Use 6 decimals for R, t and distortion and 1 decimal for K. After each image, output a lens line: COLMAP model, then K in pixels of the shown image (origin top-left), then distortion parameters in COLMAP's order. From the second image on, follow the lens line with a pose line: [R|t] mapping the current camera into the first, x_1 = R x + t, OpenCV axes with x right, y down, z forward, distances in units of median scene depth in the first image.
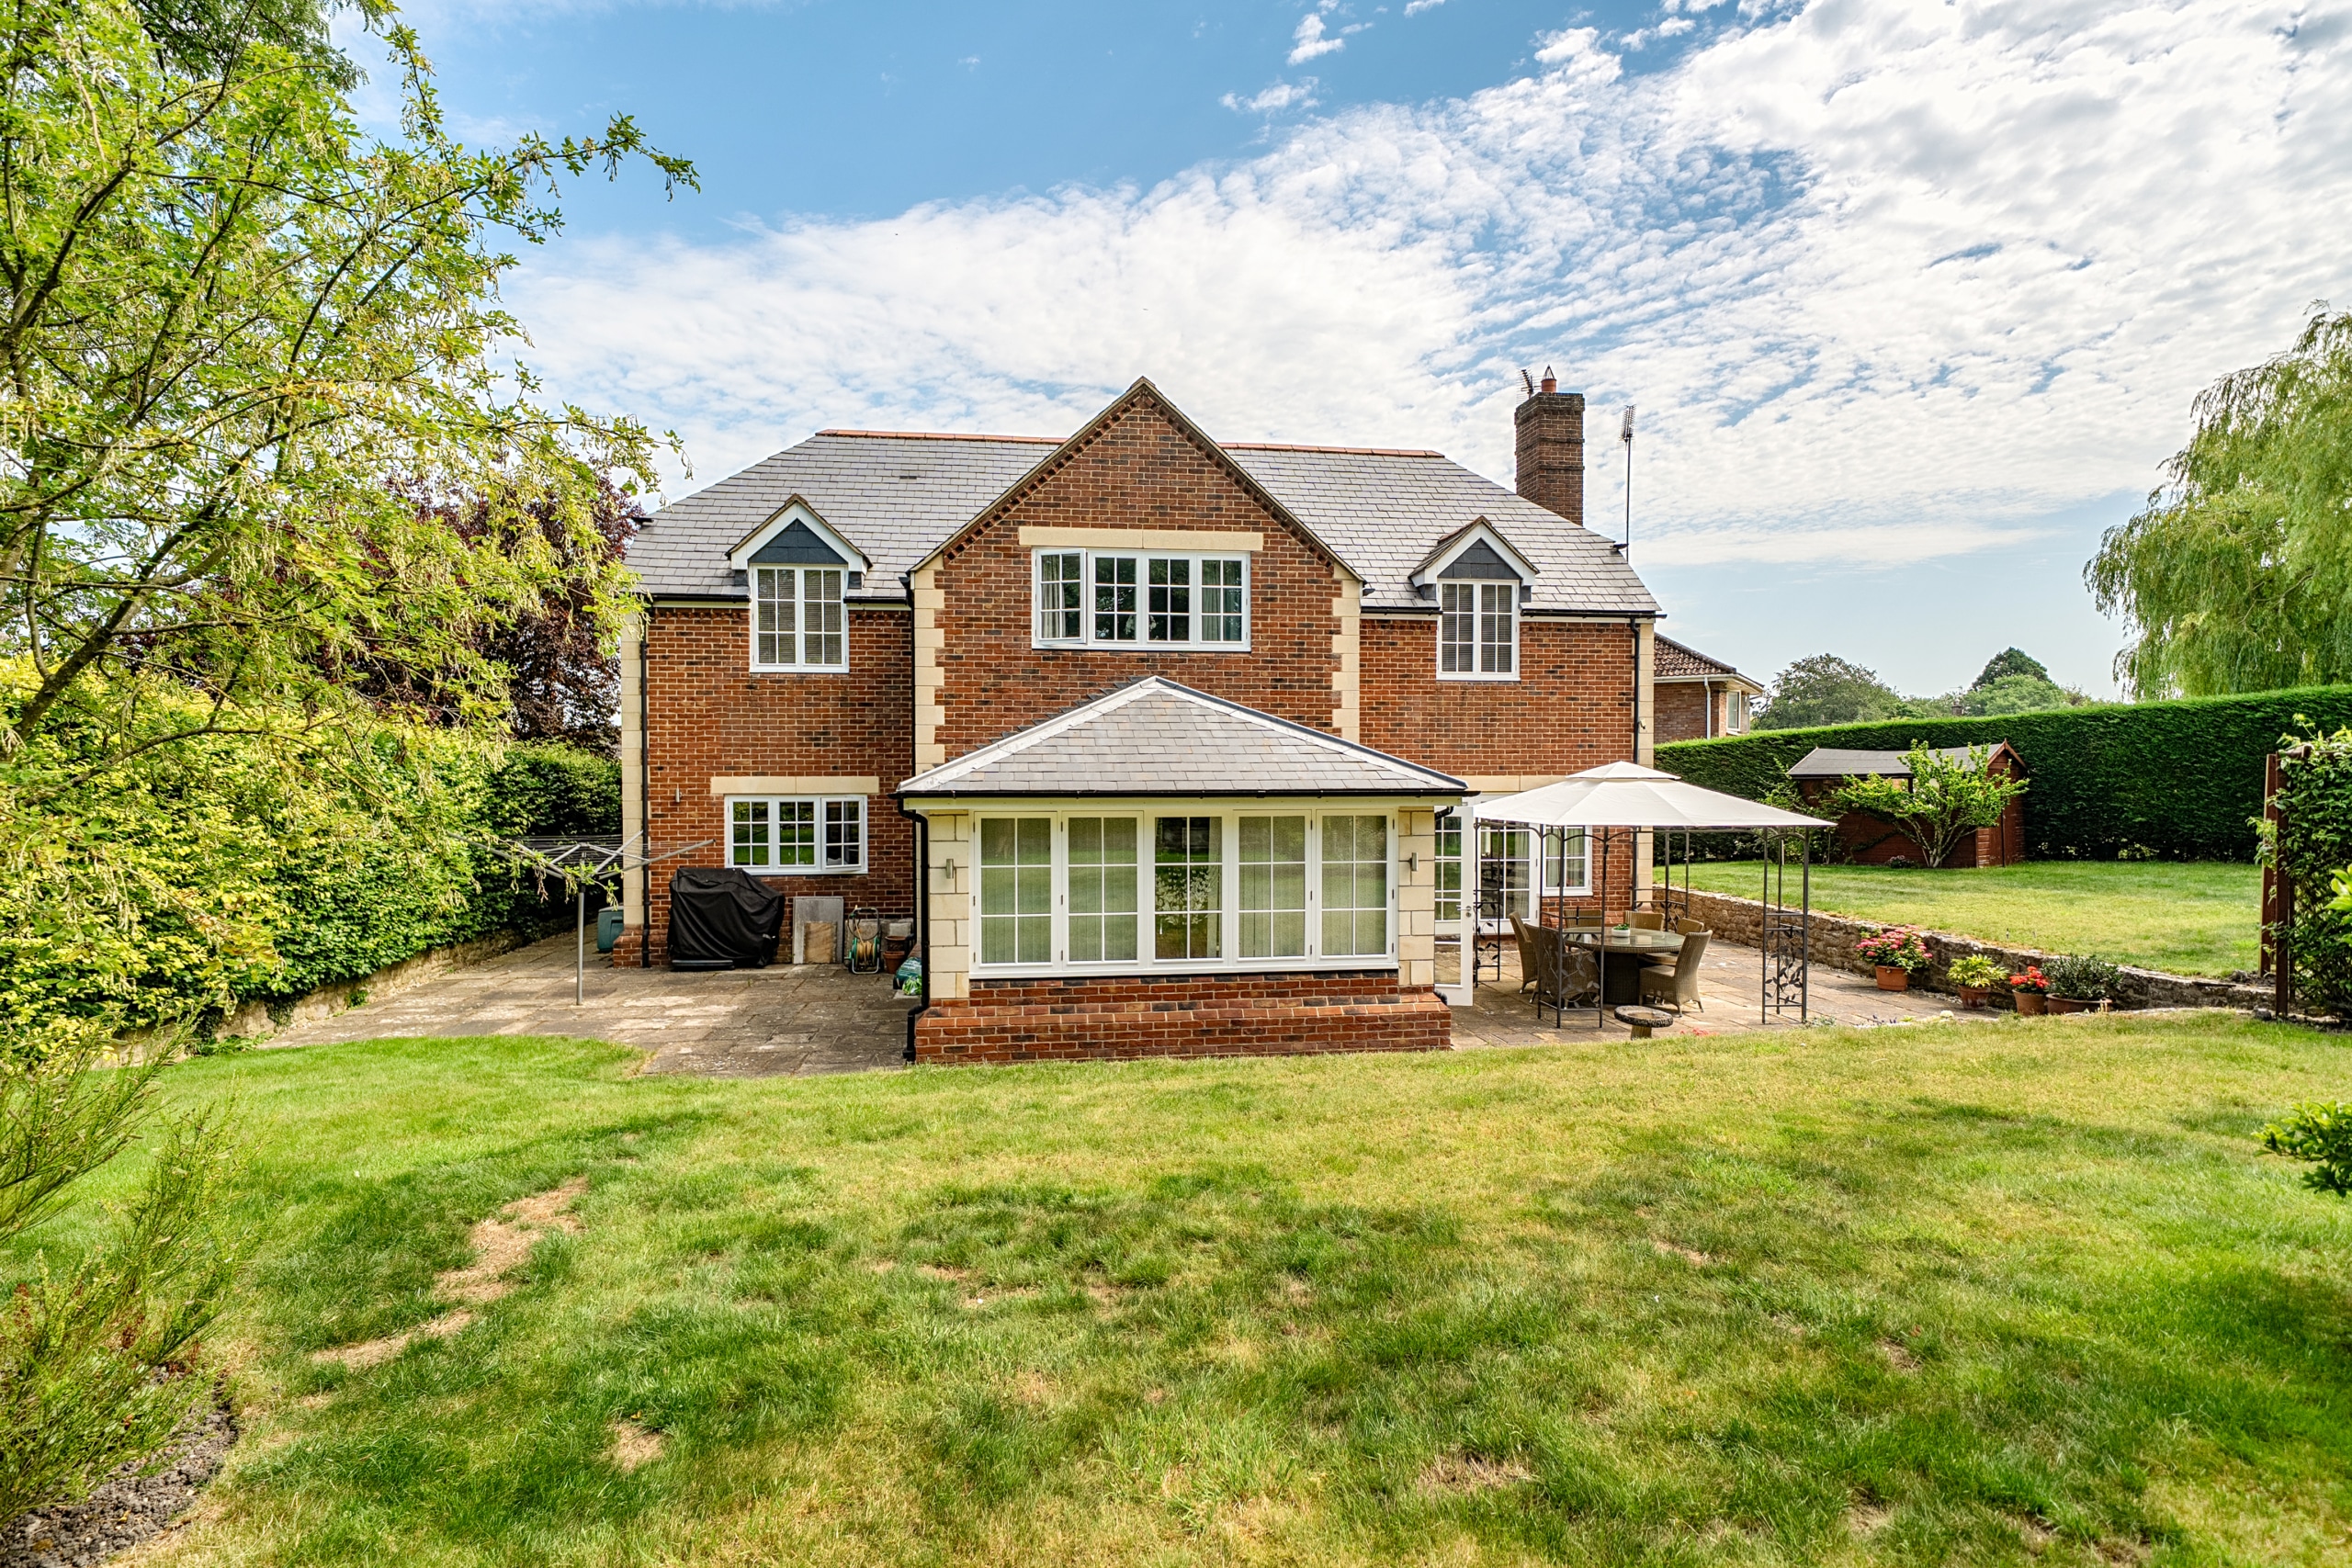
lens RADIAL K [[1211.3, 0, 1176.0], [0, 1211.3, 784.0], [0, 0, 1]] dist [0.002599, -0.000271]
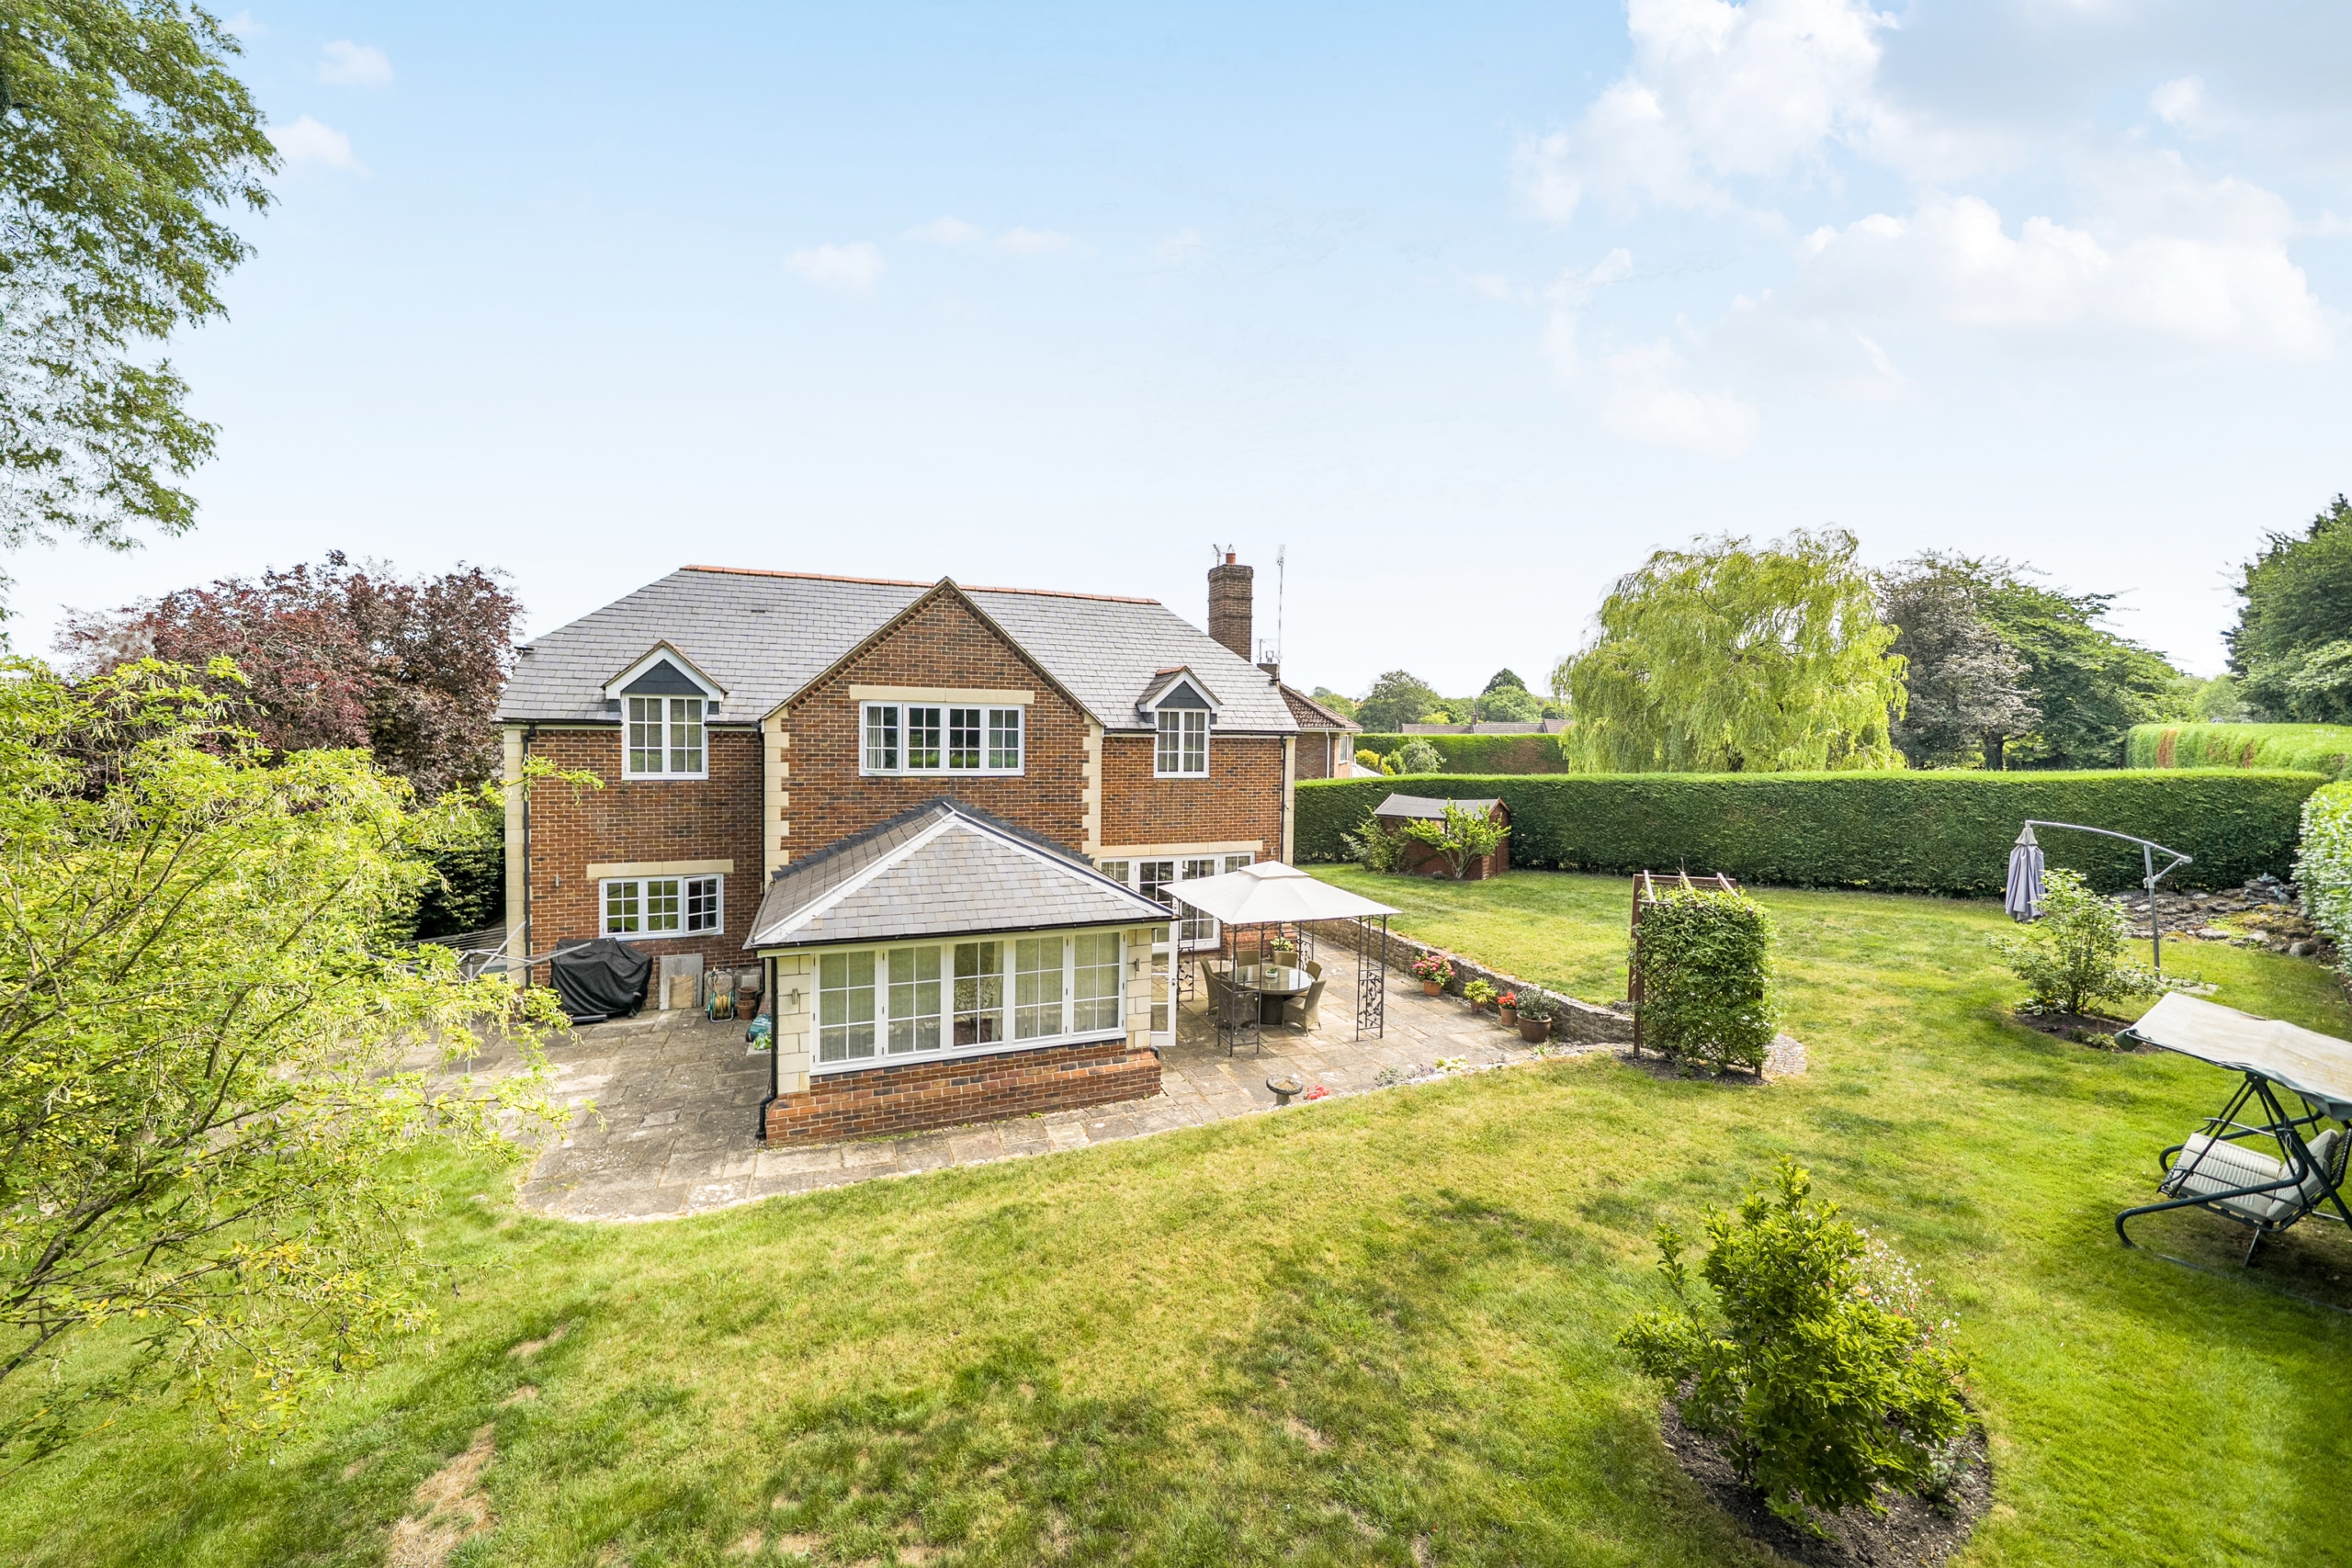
lens RADIAL K [[860.3, 0, 1176.0], [0, 860.3, 784.0], [0, 0, 1]] dist [-0.000899, -0.000075]
pose [[0.971442, 0.008187, 0.237136, -0.003944], [-0.012063, 0.999816, 0.014898, -0.117795], [-0.236971, -0.017333, 0.971362, -0.007516]]
